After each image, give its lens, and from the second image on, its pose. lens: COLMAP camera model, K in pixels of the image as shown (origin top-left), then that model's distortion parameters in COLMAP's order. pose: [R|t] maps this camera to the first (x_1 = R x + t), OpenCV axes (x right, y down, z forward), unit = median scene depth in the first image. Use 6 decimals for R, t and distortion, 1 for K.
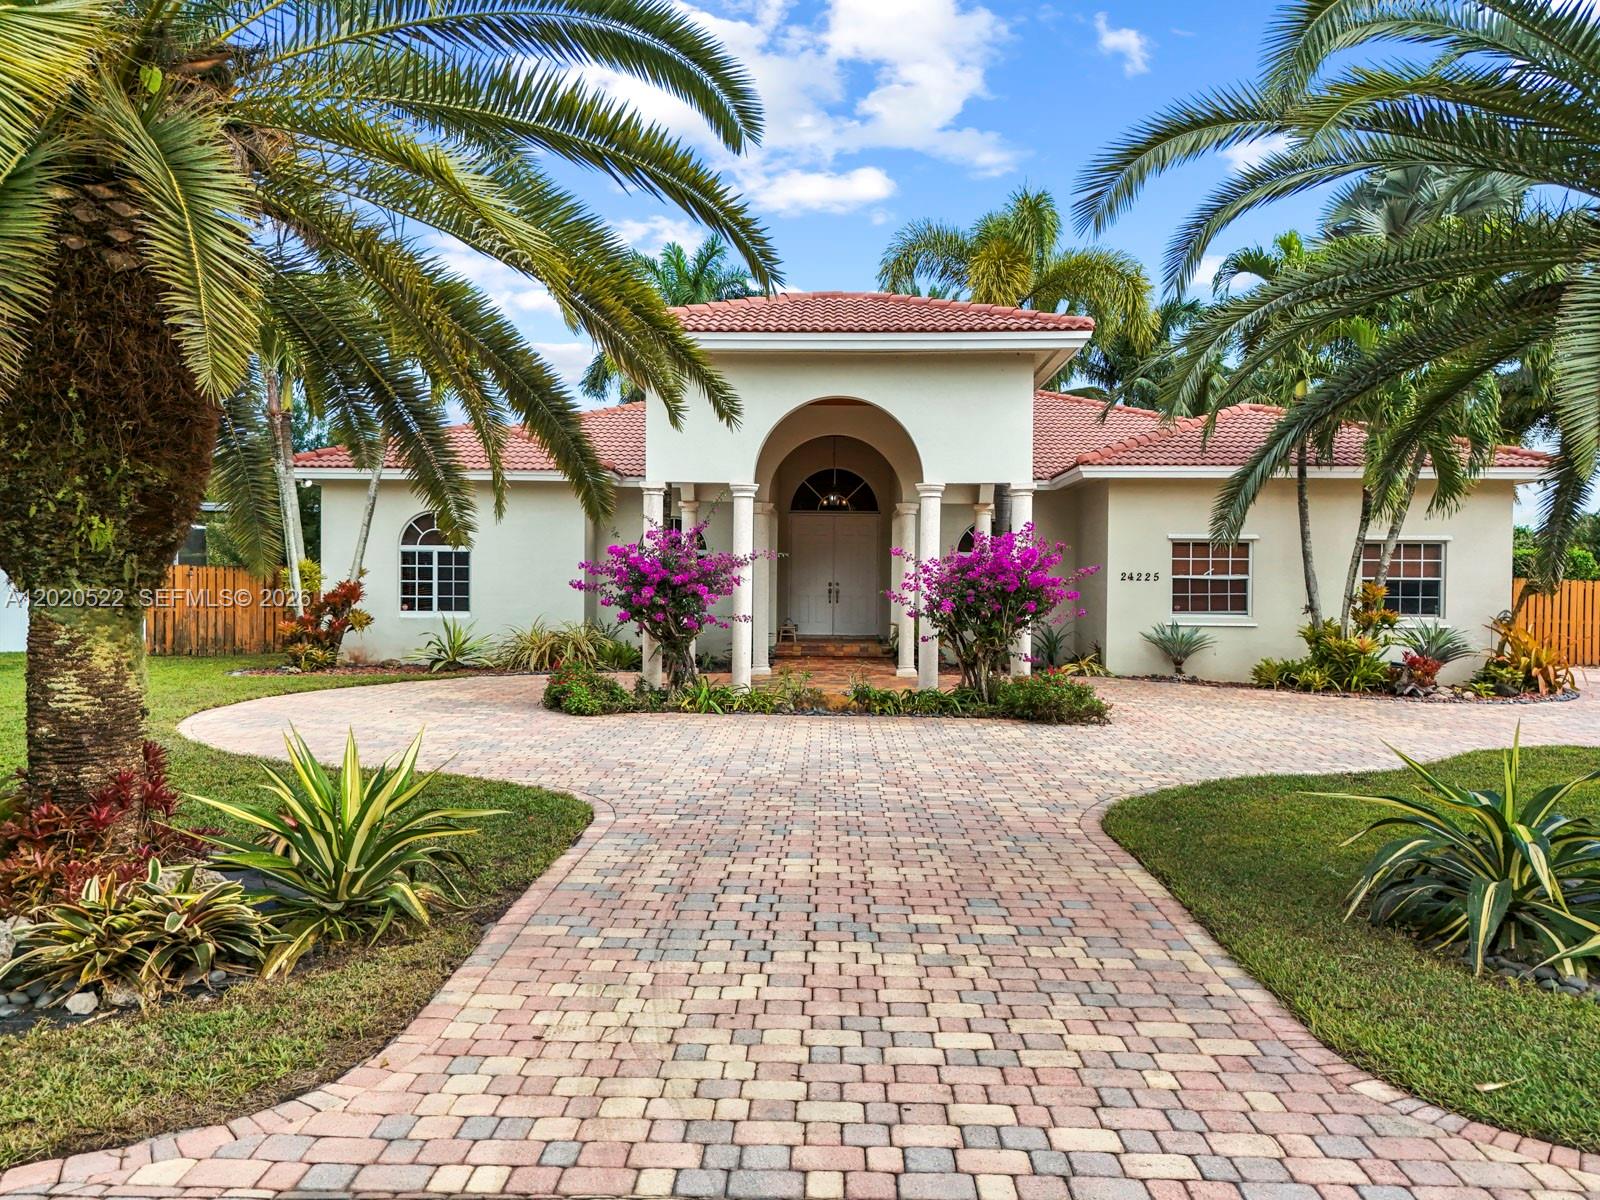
lens RADIAL K [[1195.2, 0, 795.6], [0, 1195.2, 595.8], [0, 0, 1]] dist [0.062457, -0.044370]
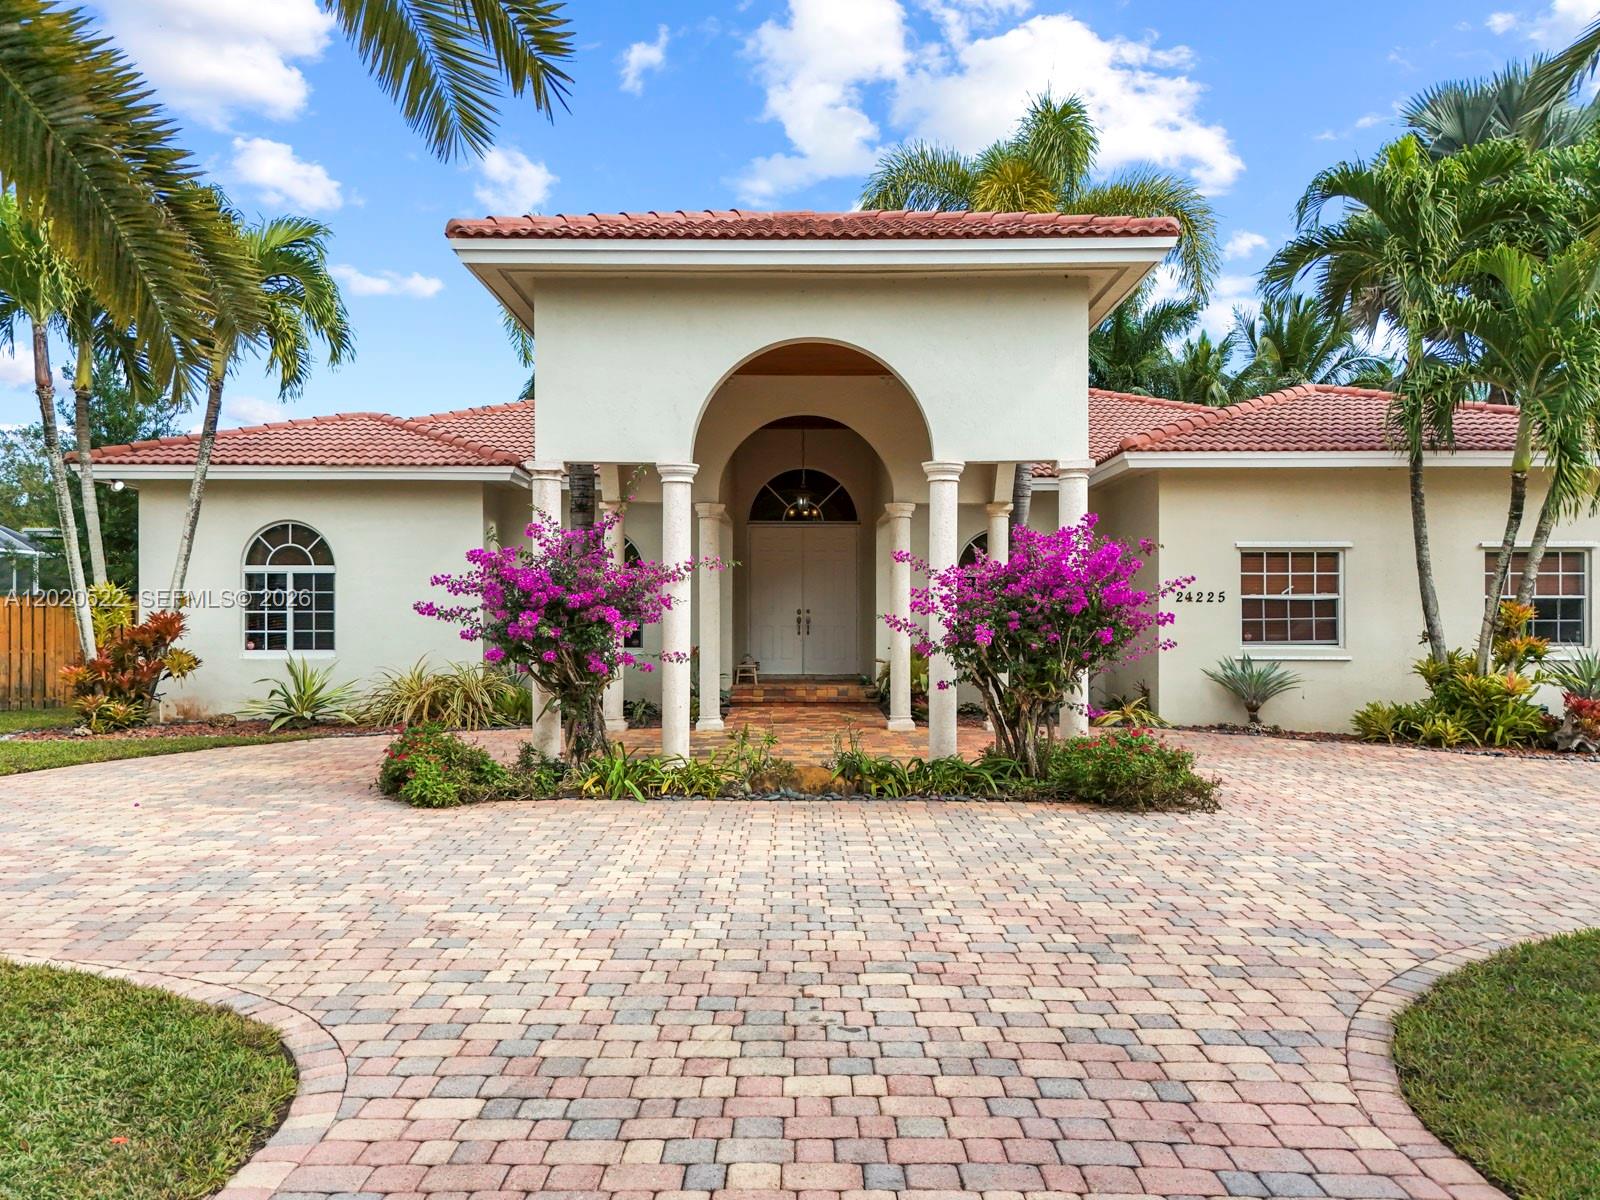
lens RADIAL K [[1195.2, 0, 795.6], [0, 1195.2, 595.8], [0, 0, 1]] dist [0.062457, -0.044370]
pose [[0.999524, -0.008035, 0.029796, 0.003655], [0.008881, 0.999558, -0.028370, 0.003194], [-0.029555, 0.028621, 0.999153, 0.251246]]
